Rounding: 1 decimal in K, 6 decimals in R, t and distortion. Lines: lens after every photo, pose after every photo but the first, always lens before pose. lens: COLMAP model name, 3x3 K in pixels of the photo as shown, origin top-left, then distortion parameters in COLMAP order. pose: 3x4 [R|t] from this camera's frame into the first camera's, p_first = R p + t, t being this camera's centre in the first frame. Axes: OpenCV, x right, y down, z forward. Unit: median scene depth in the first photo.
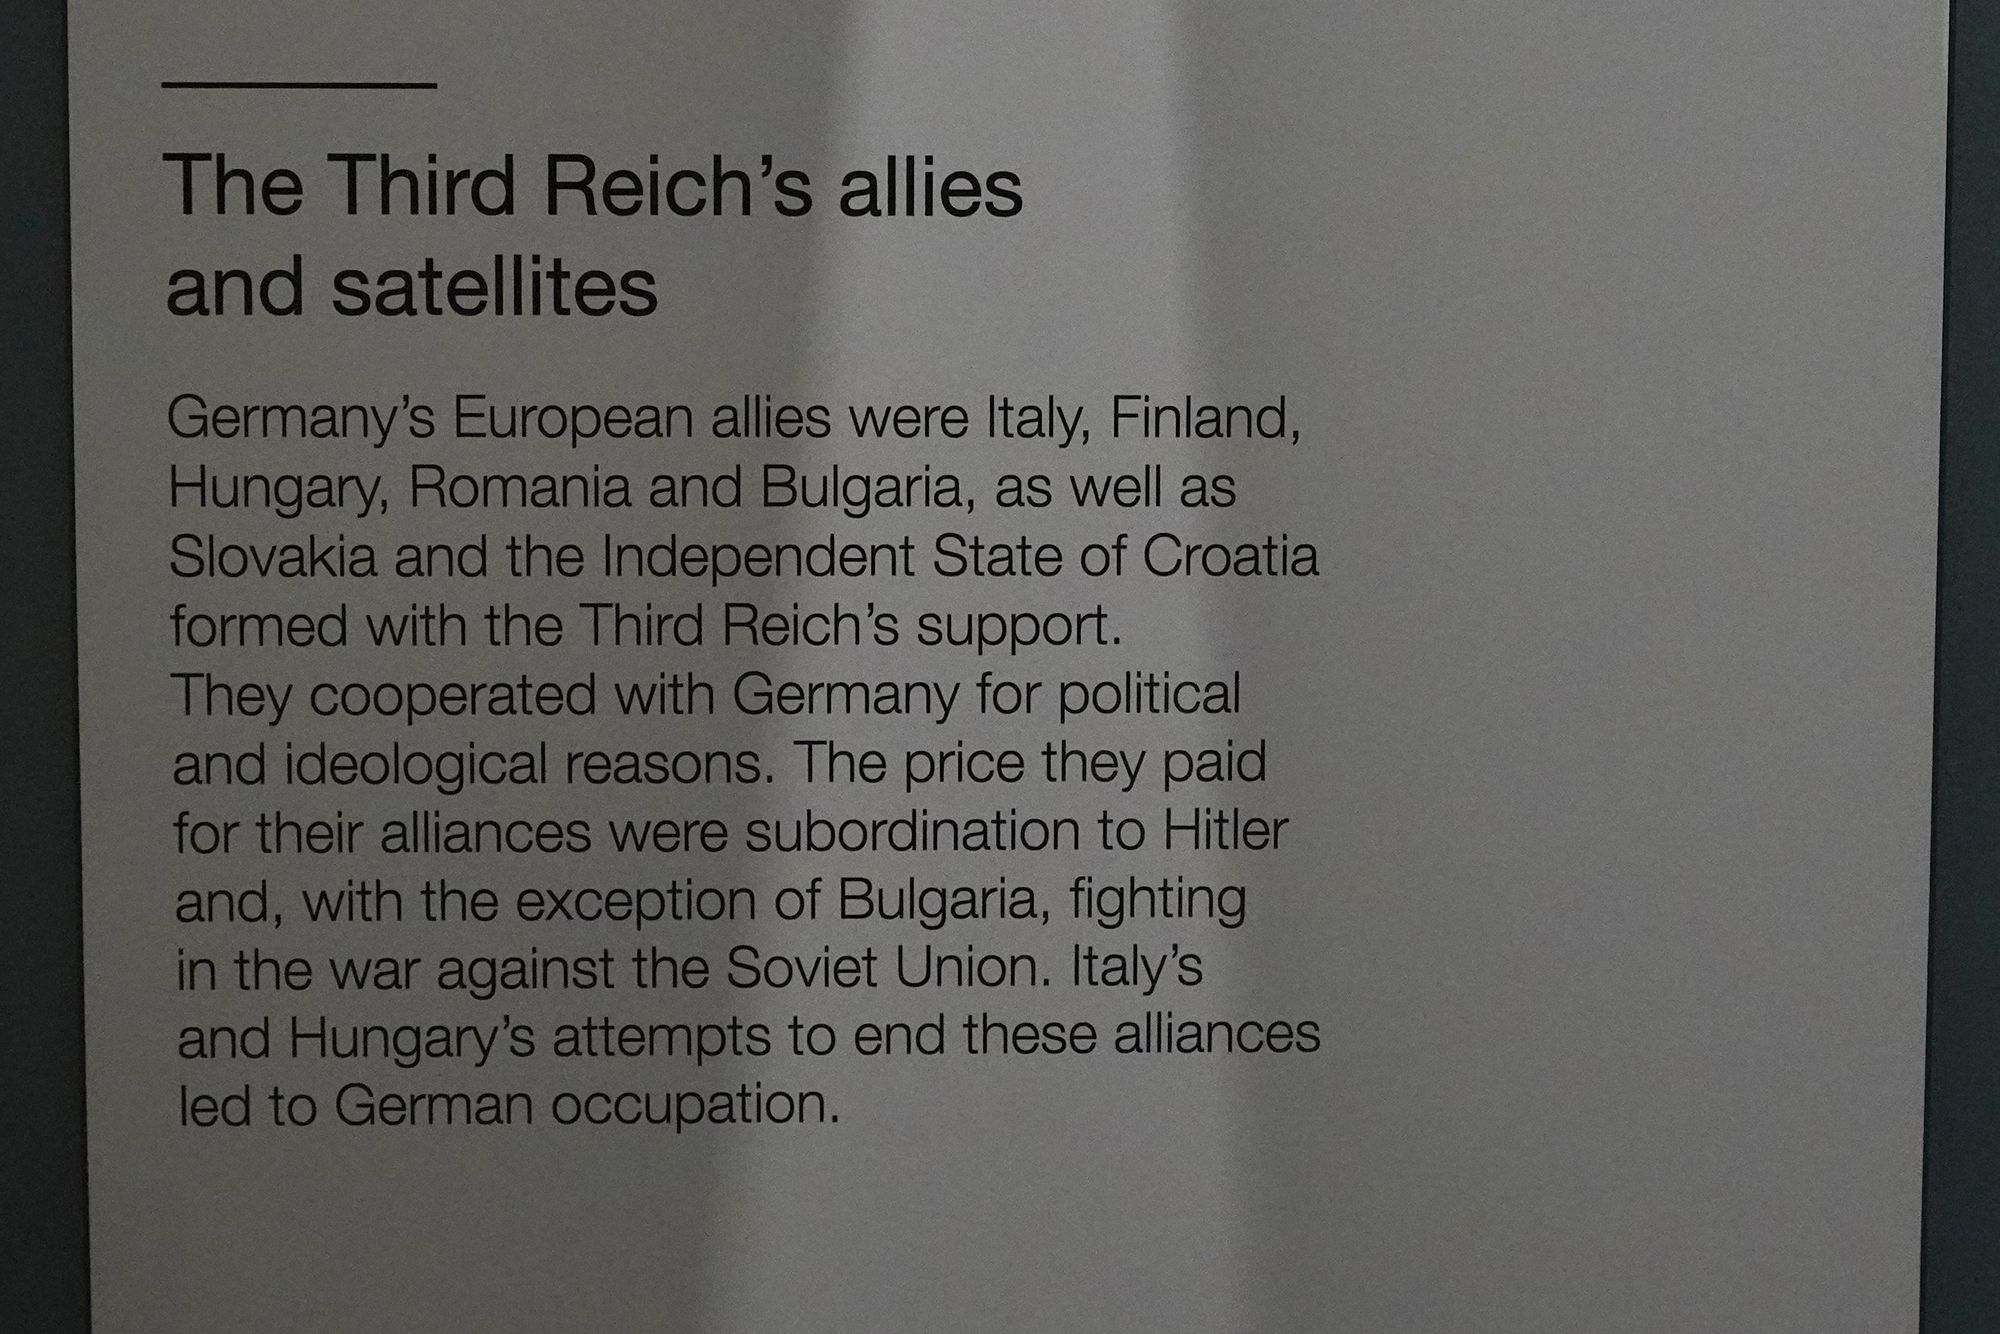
lens RADIAL K [[1333.7, 0, 1013.7], [0, 1333.7, 689.3], [0, 0, 1]] dist [-0.003748, 0.005593]
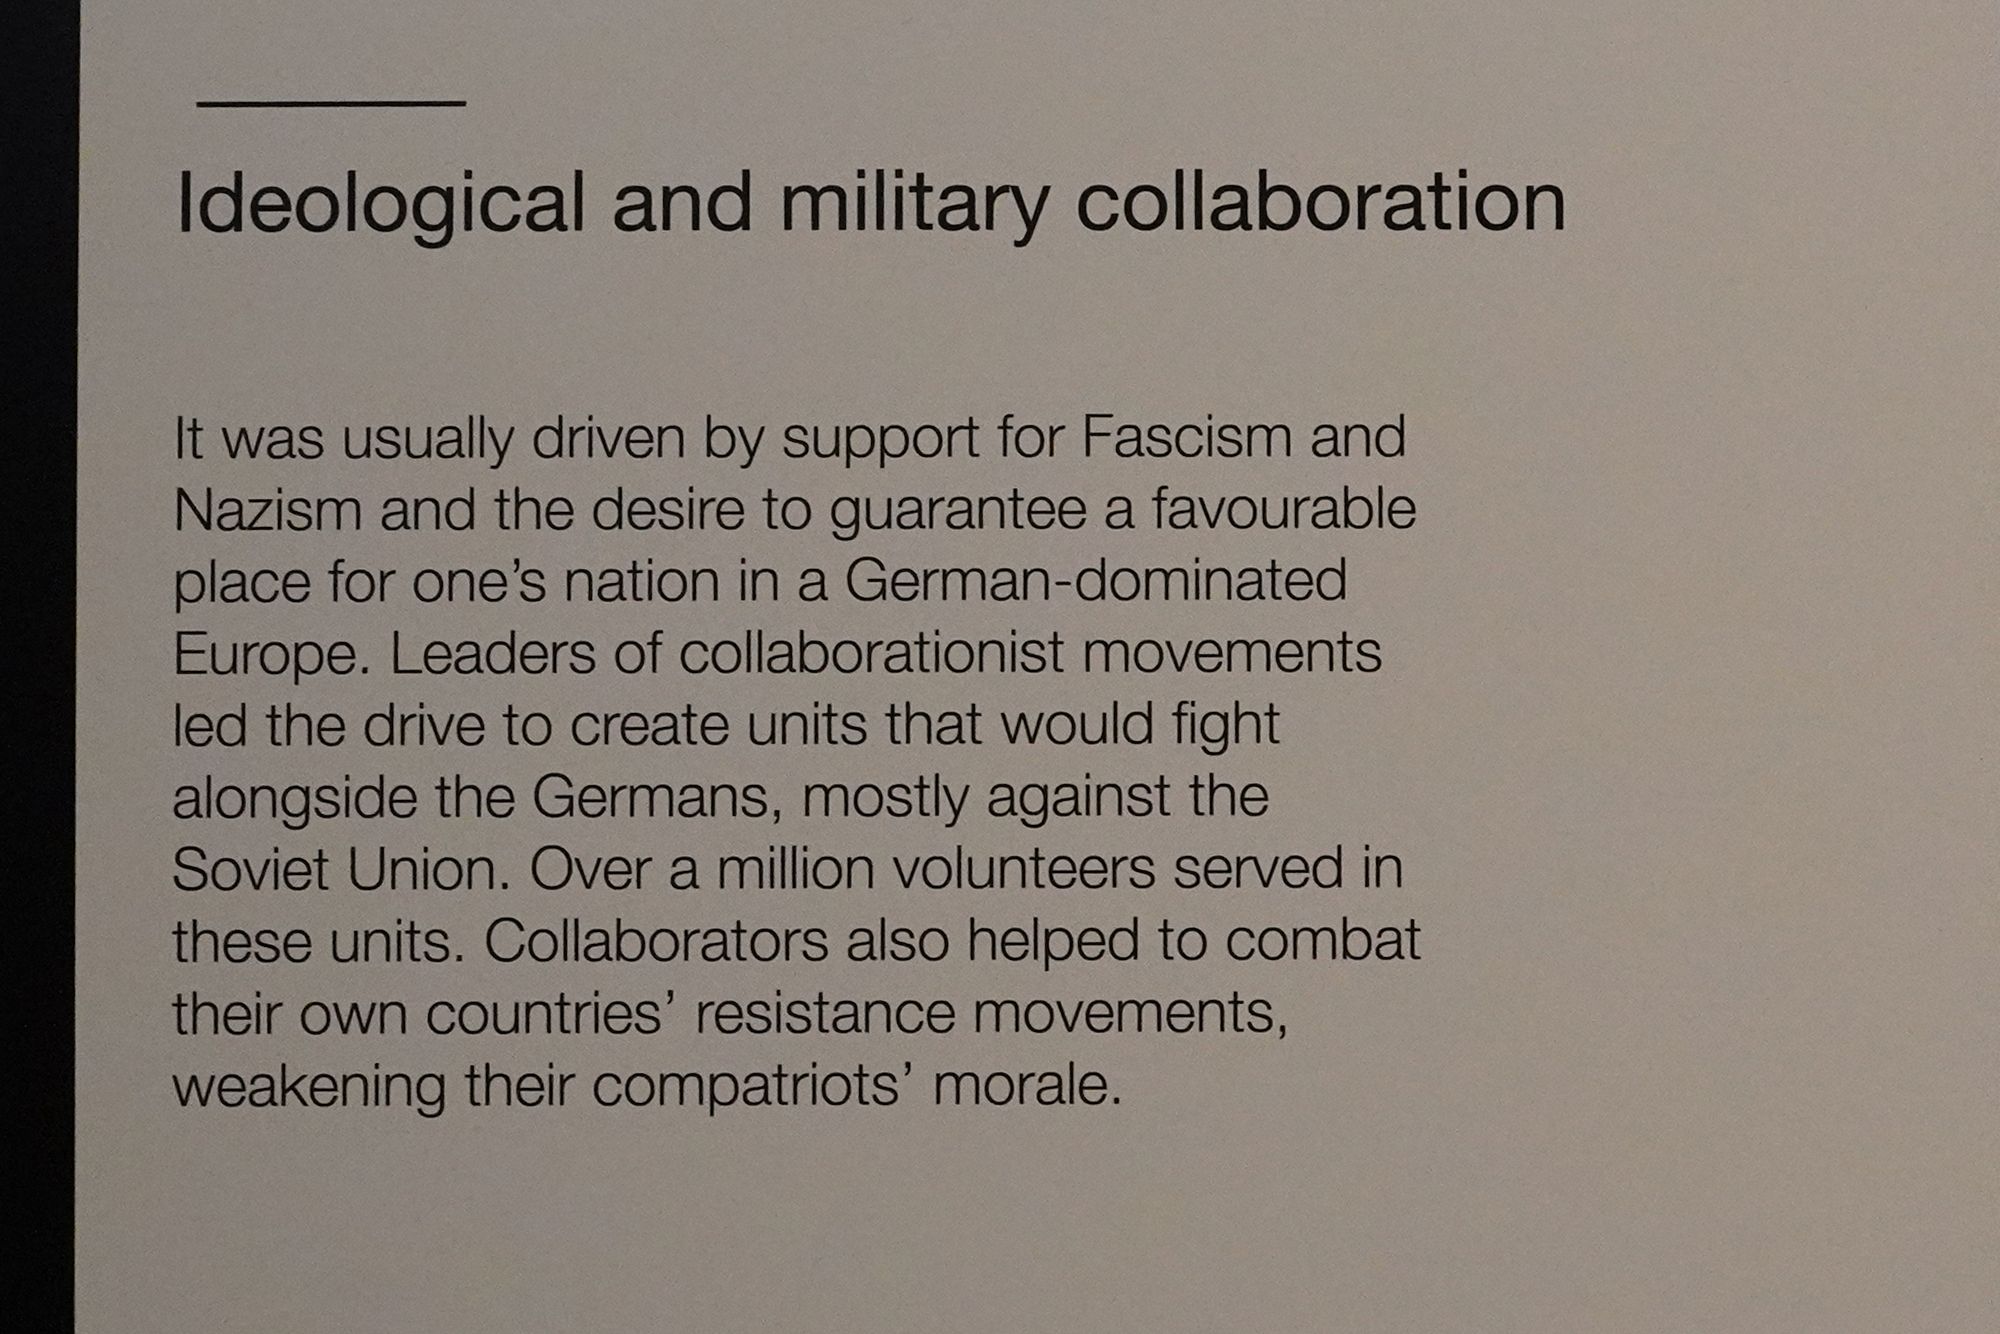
lens RADIAL K [[1396.3, 0, 1000.0], [0, 1396.3, 667.0], [0, 0, 1]] dist [-0.022440, 0.013238]
pose [[0.999955, -0.000386, -0.009519, -0.100450], [0.000028, 0.999294, -0.037570, 0.000182], [0.009527, 0.037568, 0.999249, -0.000960]]
